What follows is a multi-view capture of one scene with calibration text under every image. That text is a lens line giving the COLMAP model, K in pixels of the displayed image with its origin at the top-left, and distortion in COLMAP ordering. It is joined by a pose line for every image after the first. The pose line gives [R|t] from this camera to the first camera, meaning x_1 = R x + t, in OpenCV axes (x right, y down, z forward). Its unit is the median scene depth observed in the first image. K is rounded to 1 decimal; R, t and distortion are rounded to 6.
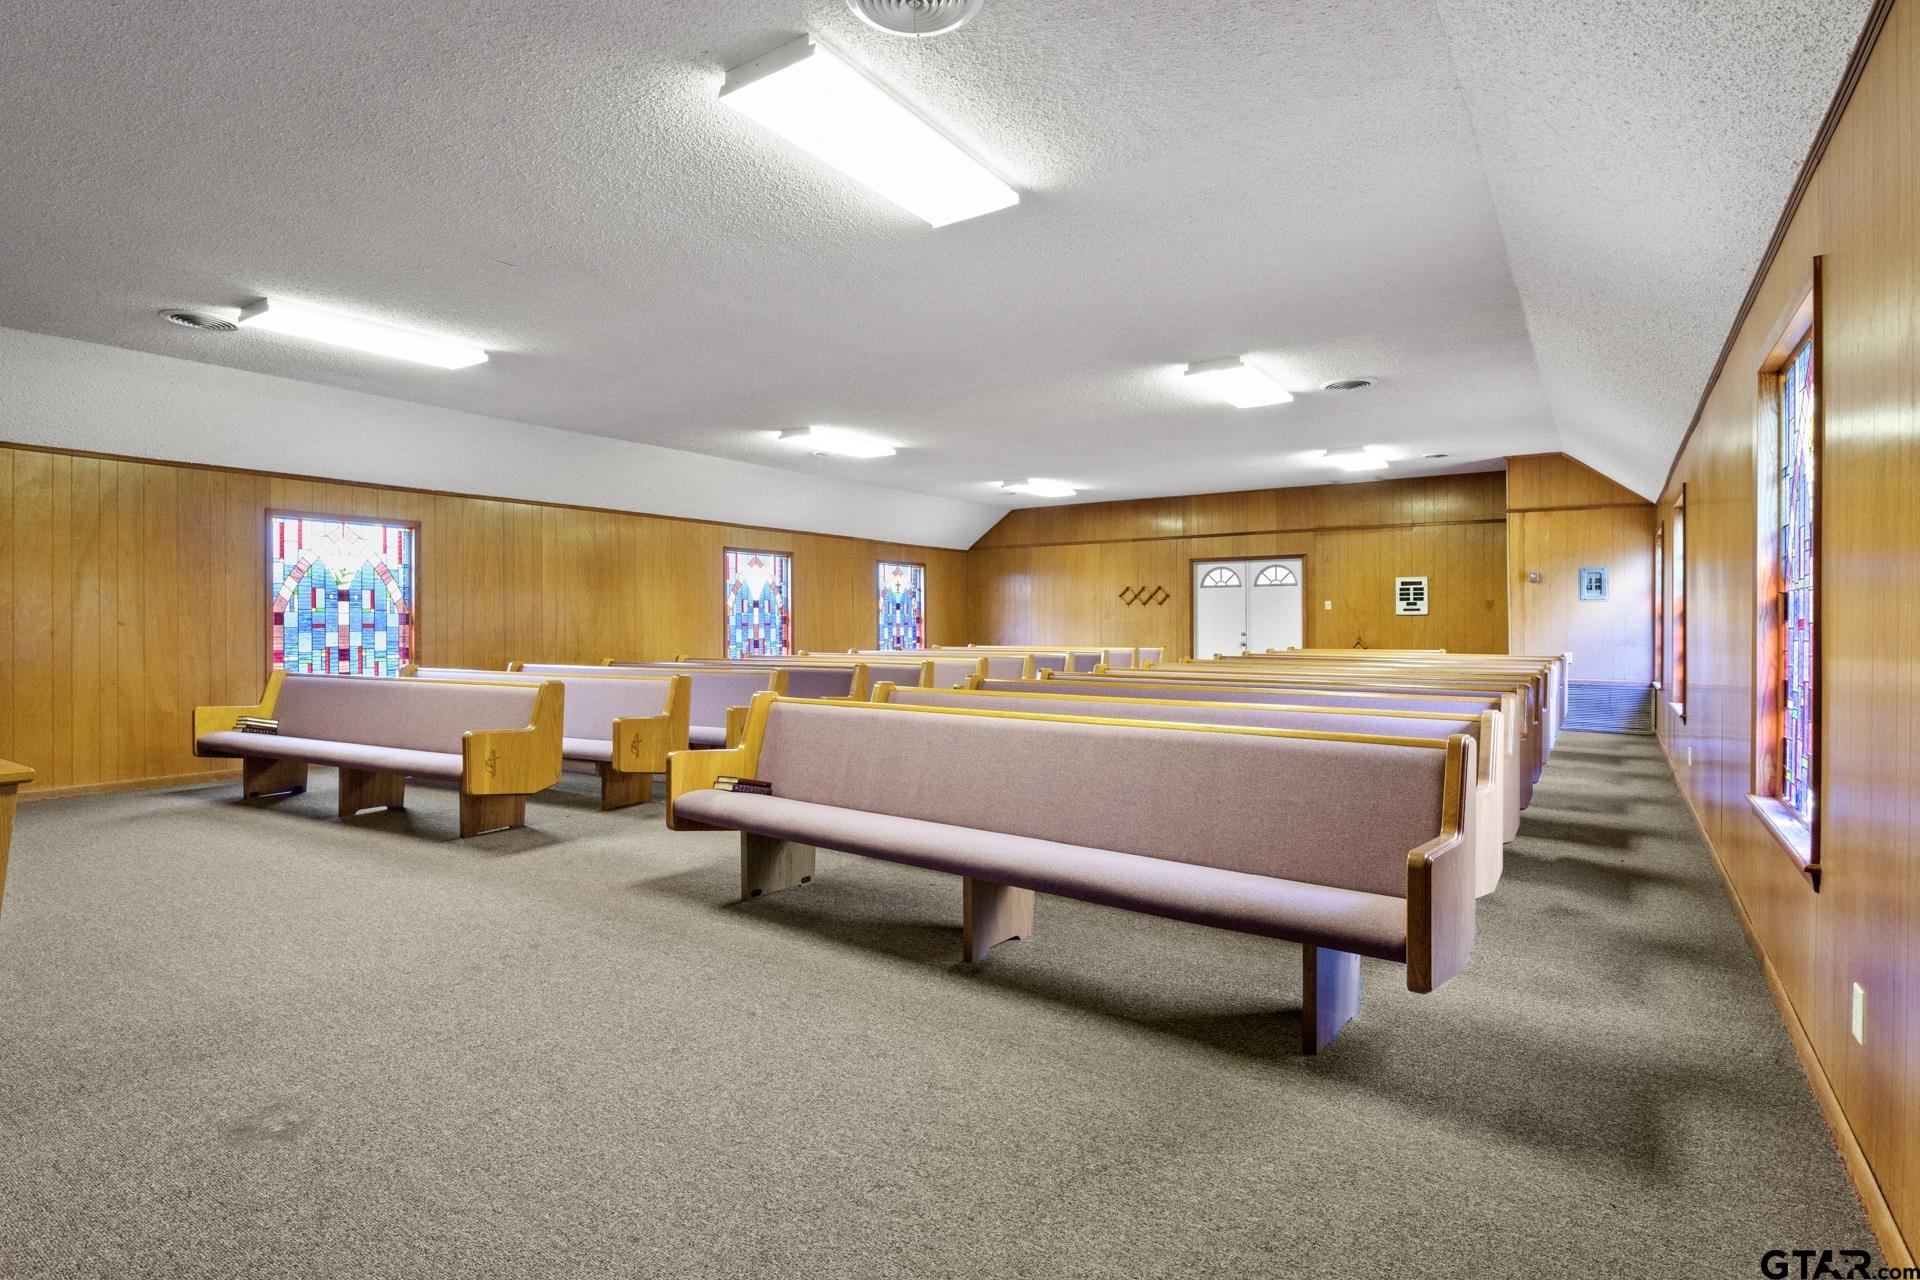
lens RADIAL K [[951.9, 0, 959.1], [0, 951.9, 666.5], [0, 0, 1]] dist [0.186034, 0.000102]
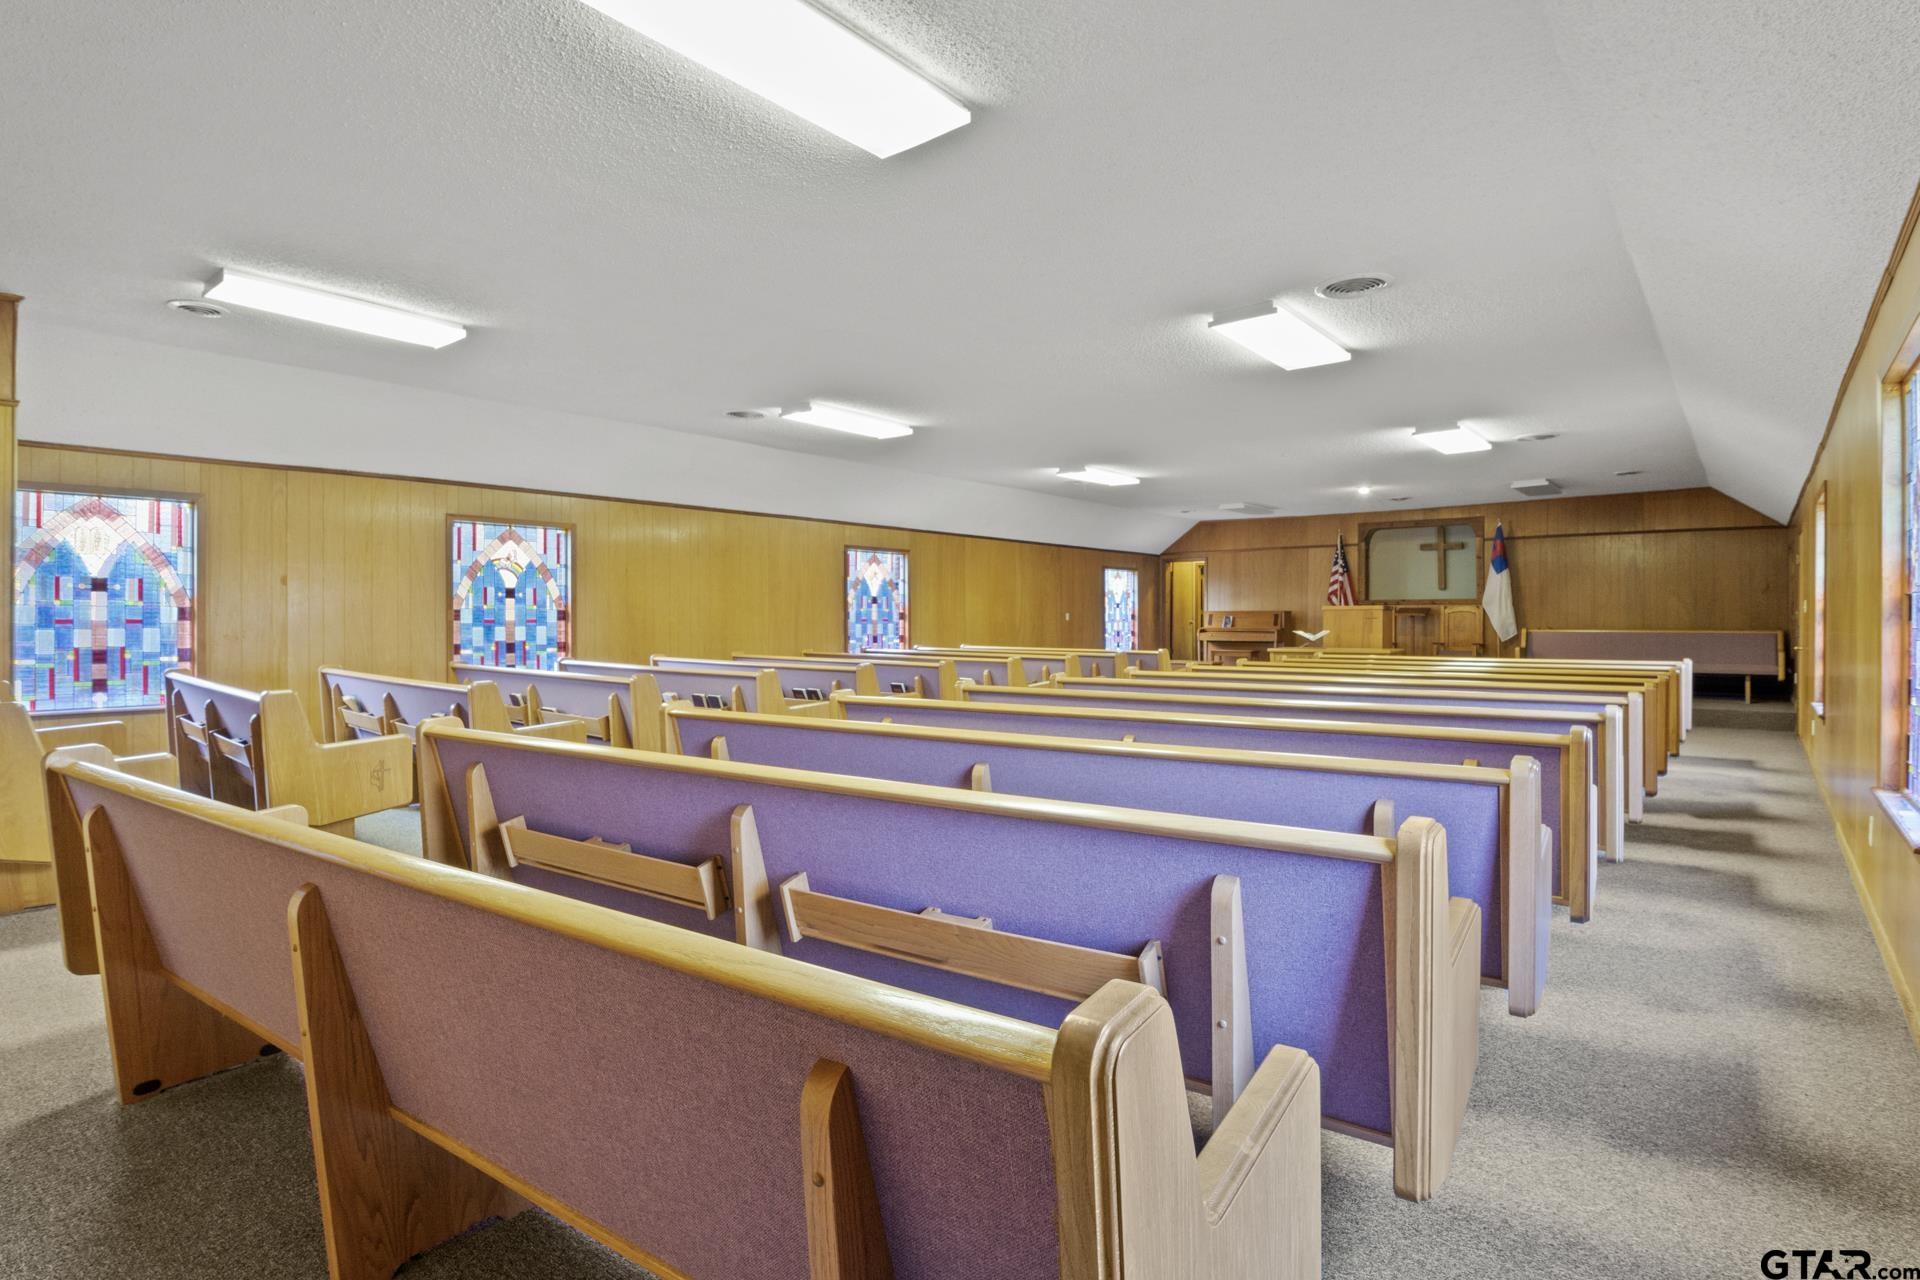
lens RADIAL K [[1045.1, 0, 960.8], [0, 1045.1, 663.0], [0, 0, 1]] dist [0.129471, 0.000360]
pose [[0.999052, 0.006150, -0.043099, -0.076168], [-0.006315, 0.999973, -0.003705, 0.005720], [0.043075, 0.003974, 0.999064, -0.117046]]
